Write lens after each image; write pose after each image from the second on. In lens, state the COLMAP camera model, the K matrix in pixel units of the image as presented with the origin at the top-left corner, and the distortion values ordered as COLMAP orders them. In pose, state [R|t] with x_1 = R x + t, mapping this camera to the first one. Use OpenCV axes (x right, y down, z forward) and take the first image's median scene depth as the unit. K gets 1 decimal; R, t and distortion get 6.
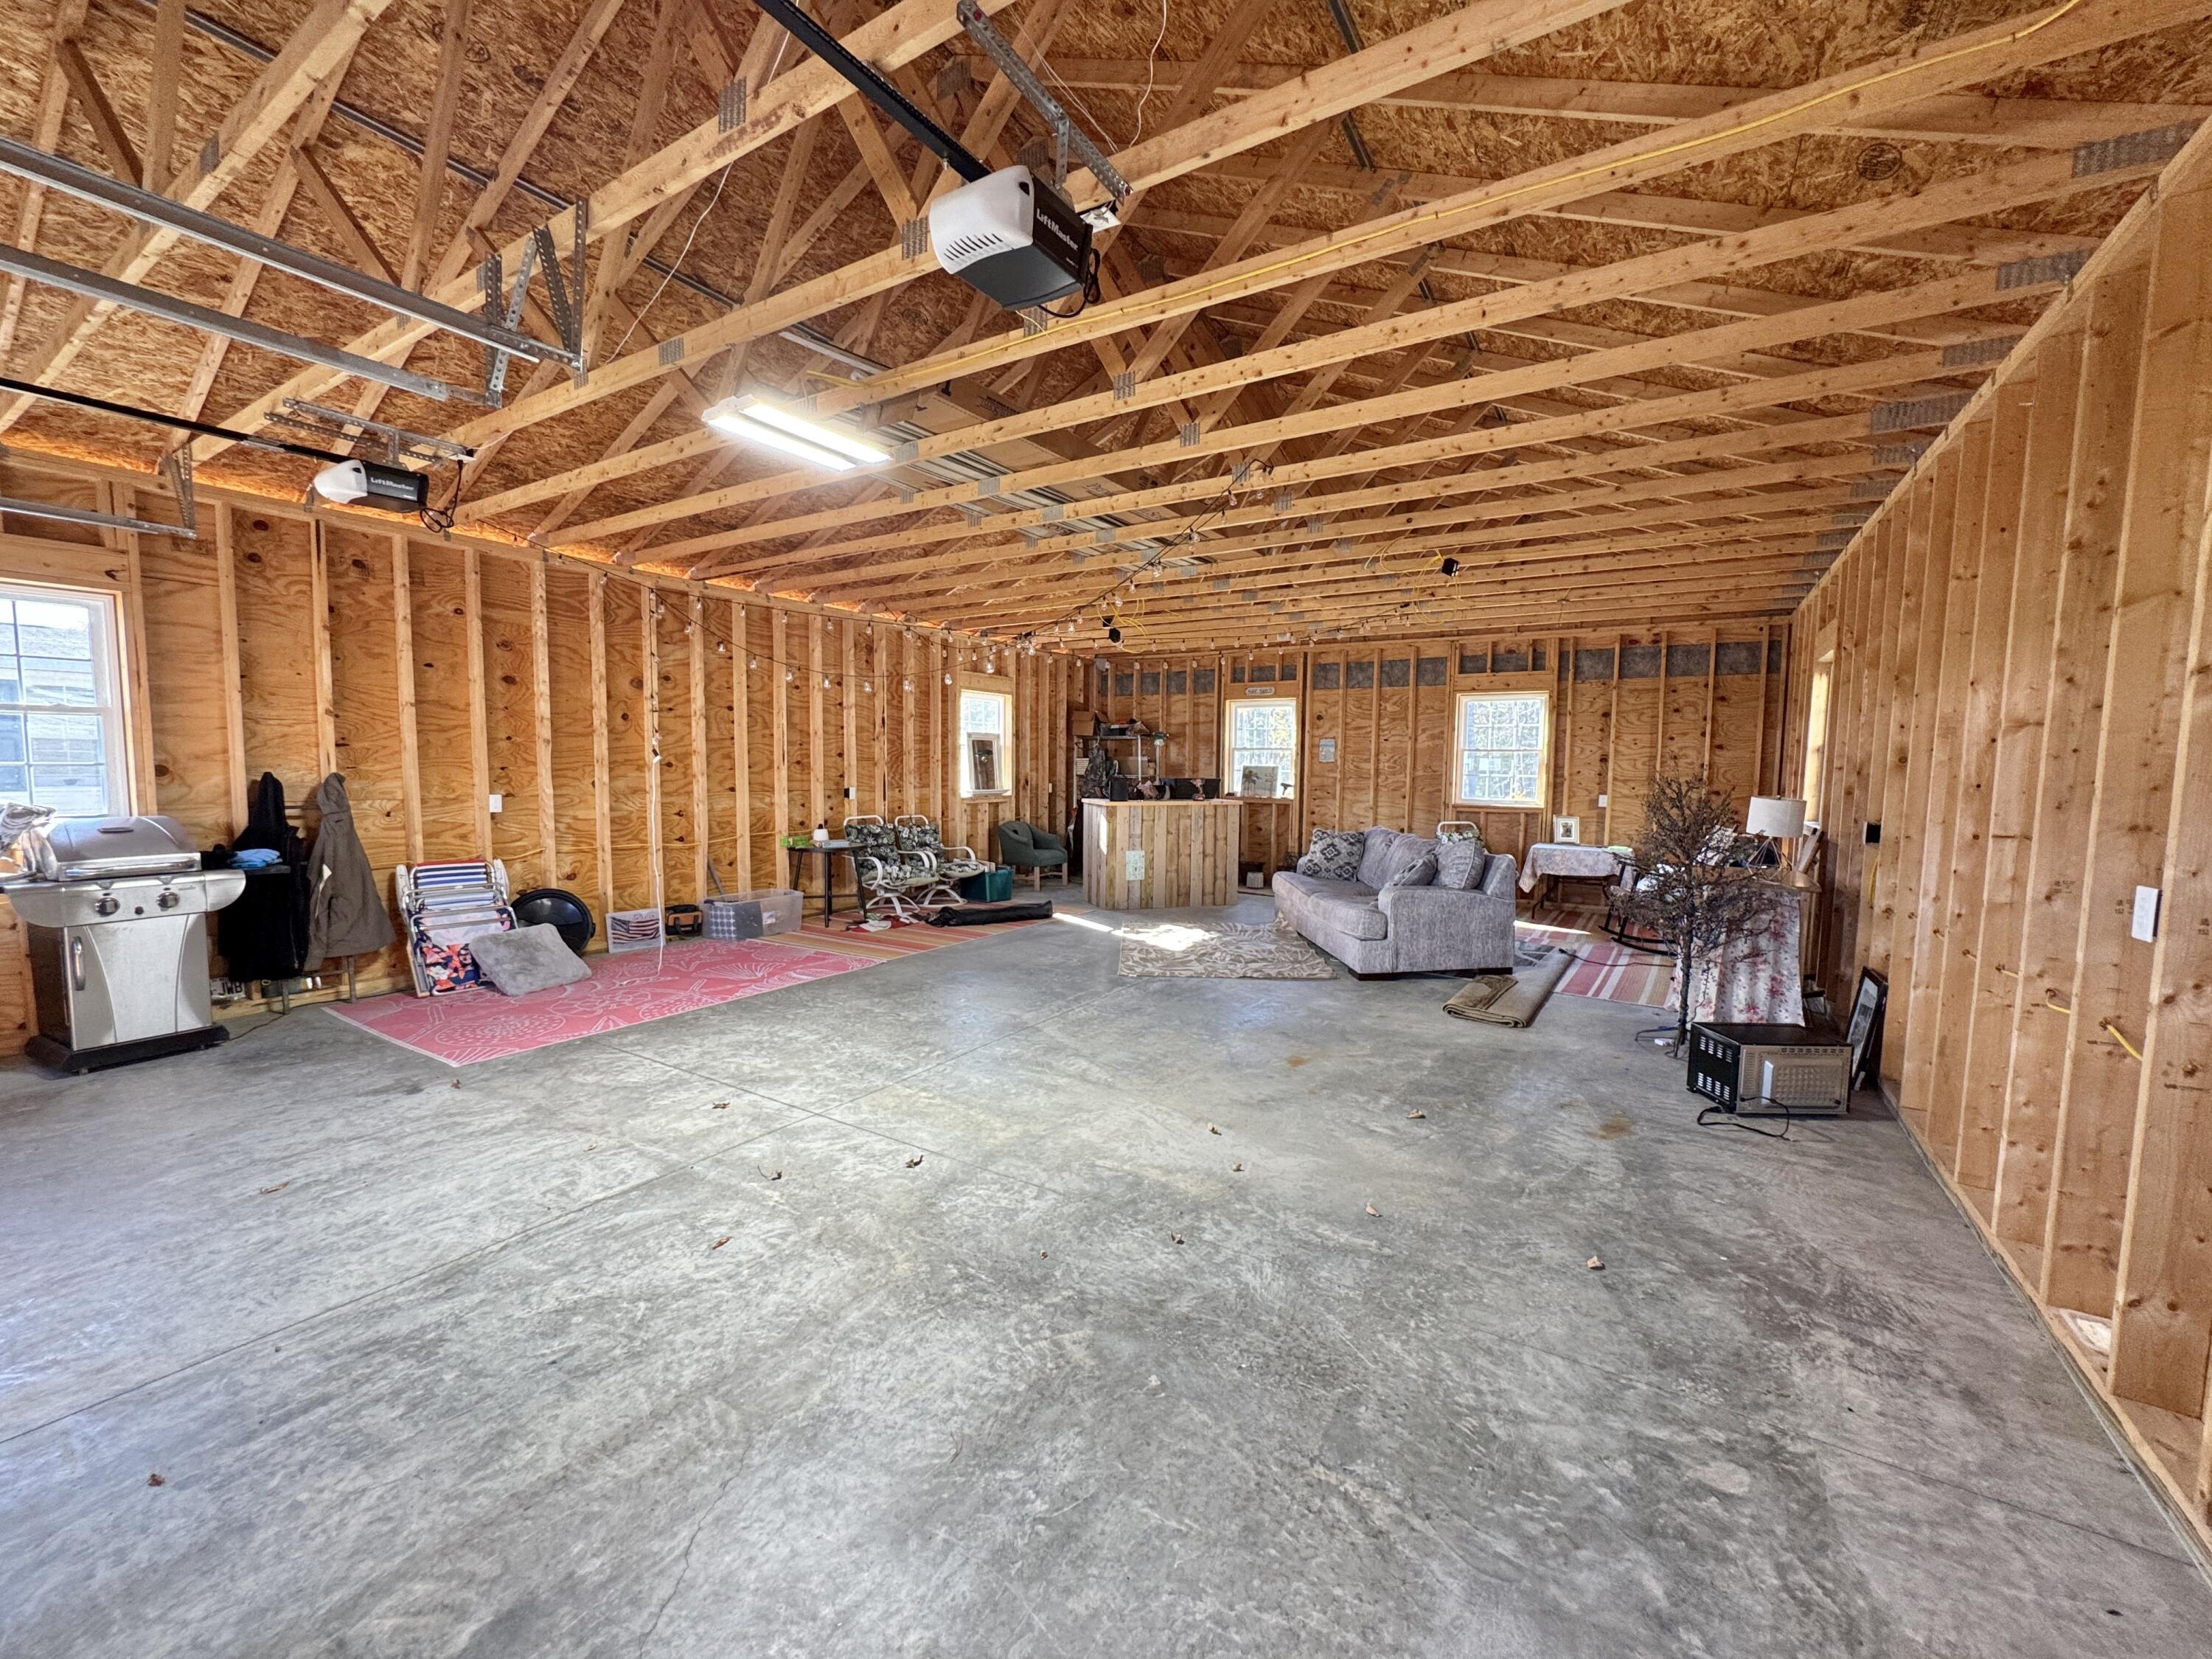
lens RADIAL K [[885.9, 0, 1103.7], [0, 885.9, 838.8], [0, 0, 1]] dist [-0.001717, 0.000111]
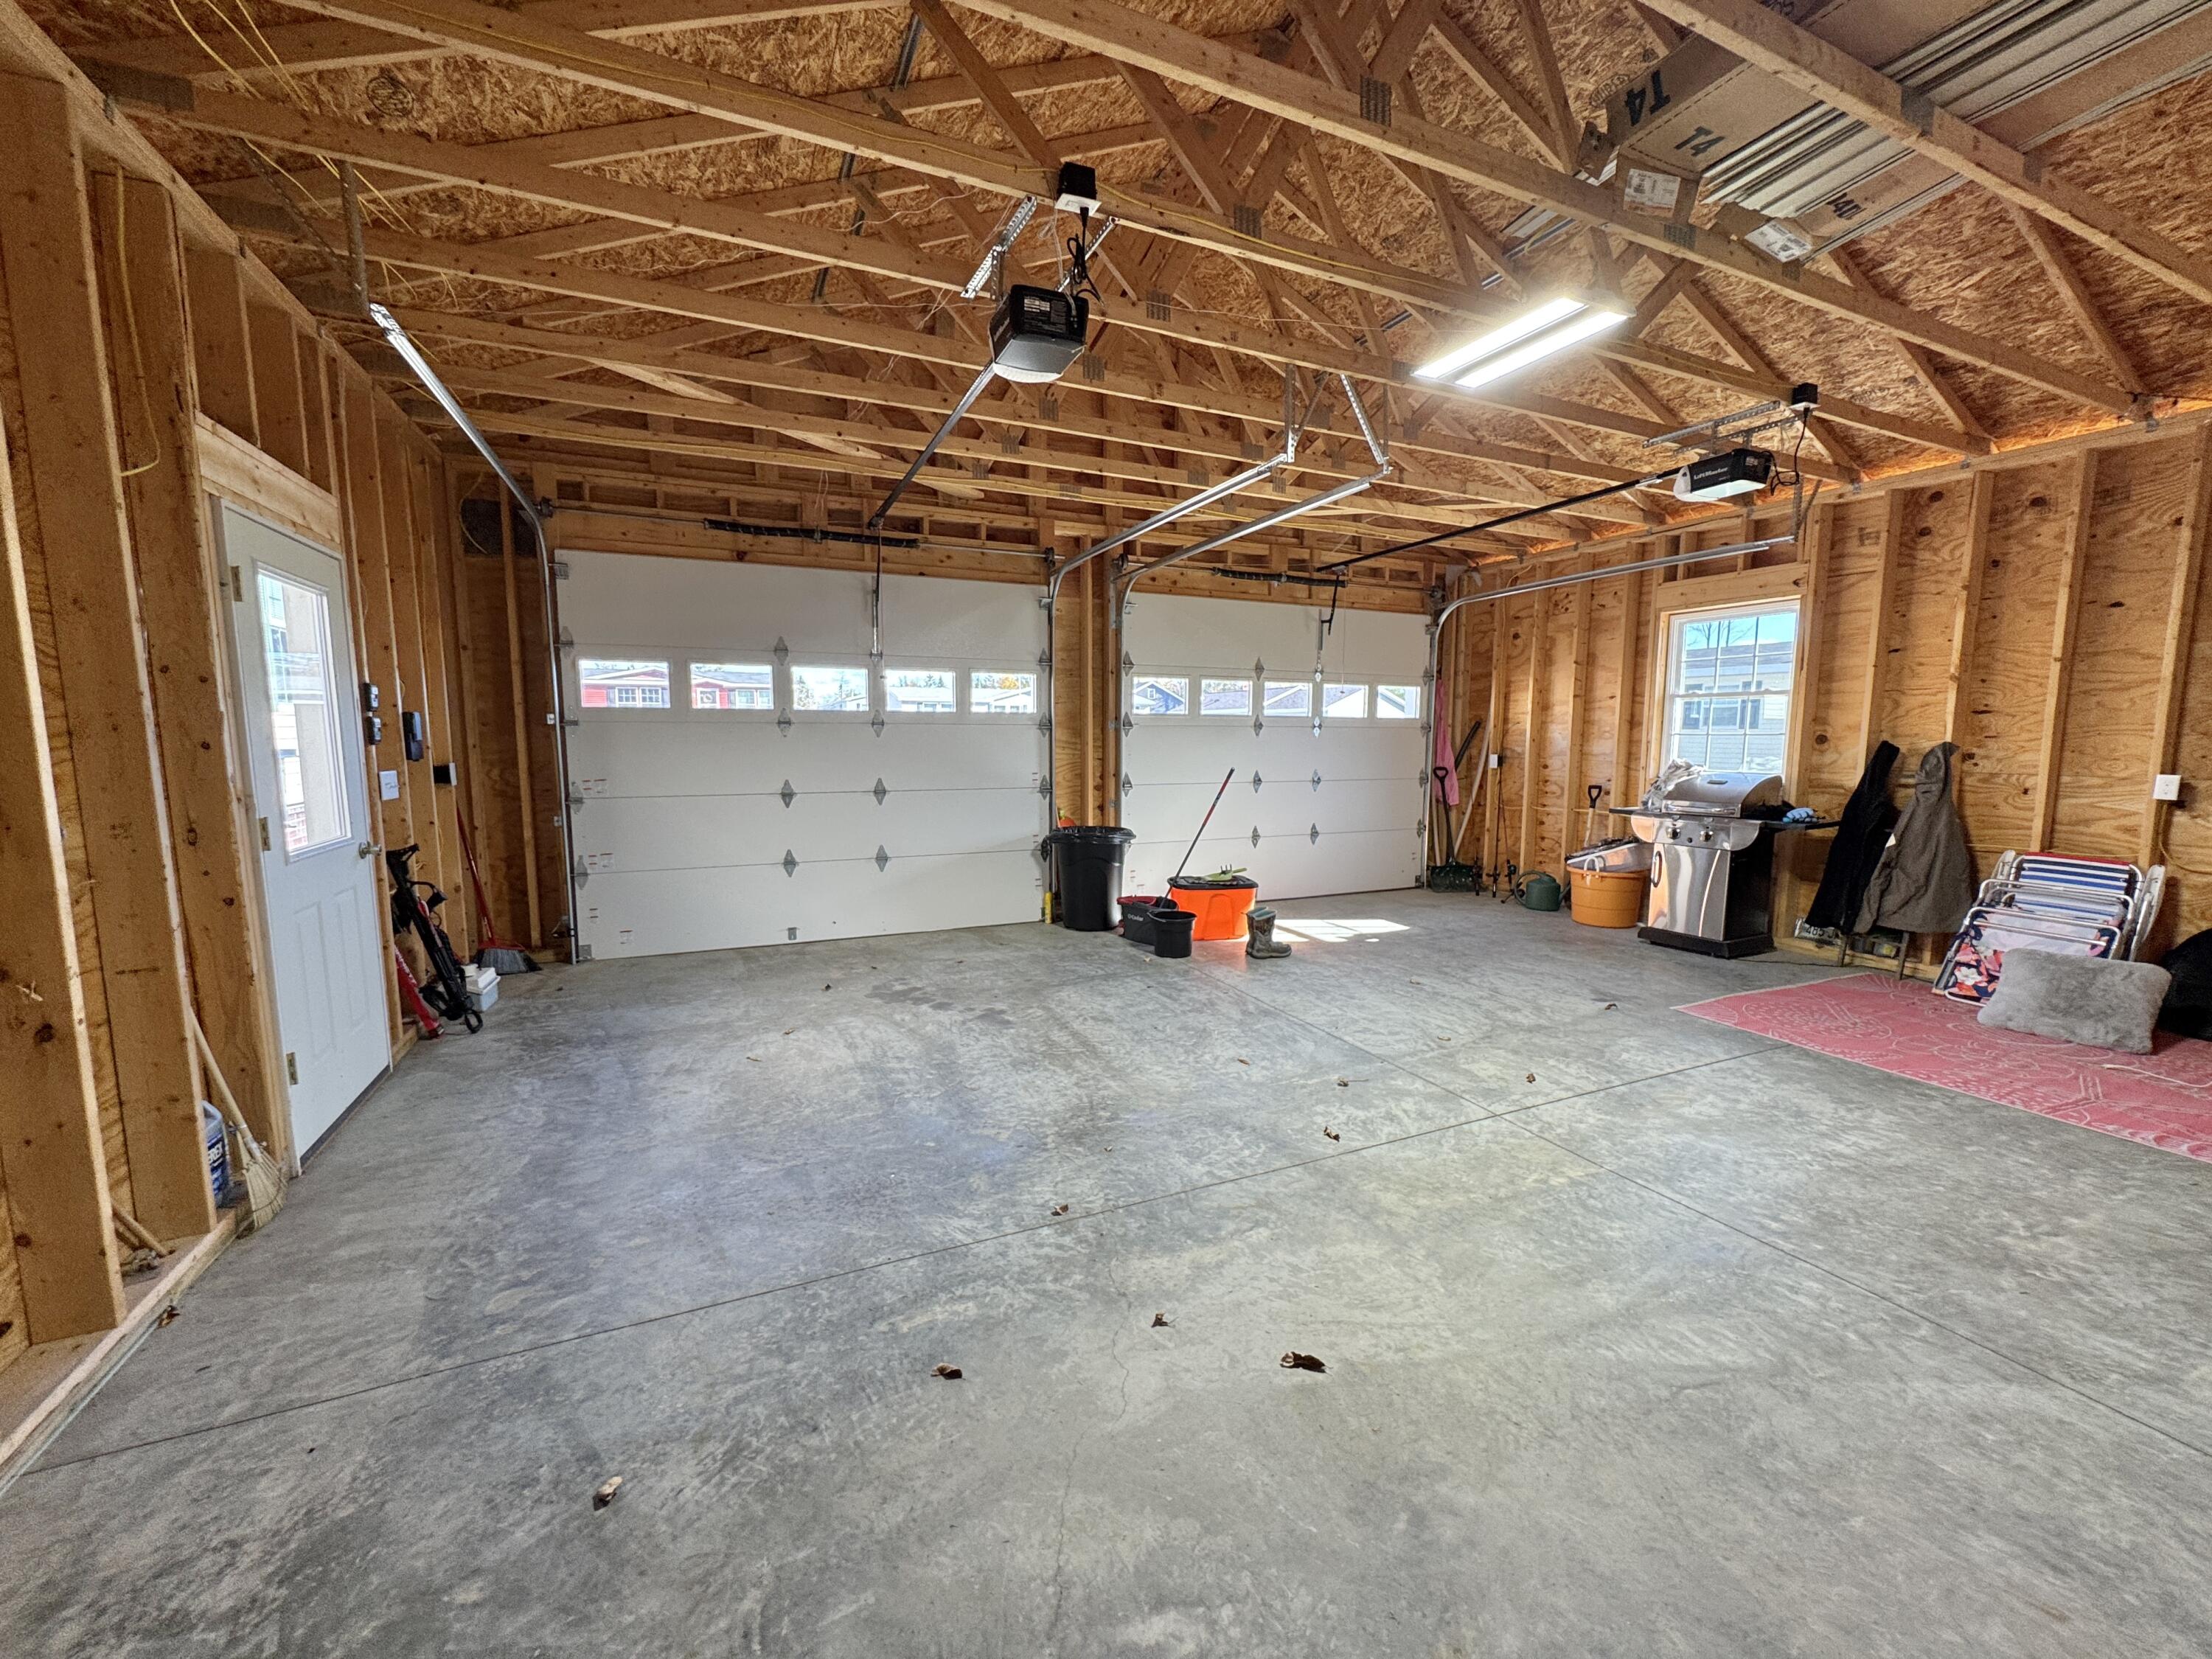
lens RADIAL K [[885.9, 0, 1108.7], [0, 885.9, 830.8], [0, 0, 1]] dist [-0.001717, 0.000111]
pose [[-0.550211, 0.076499, -0.831514, 0.661721], [-0.078926, 0.986572, 0.142990, -0.071023], [0.831287, 0.144302, -0.536785, 1.222920]]
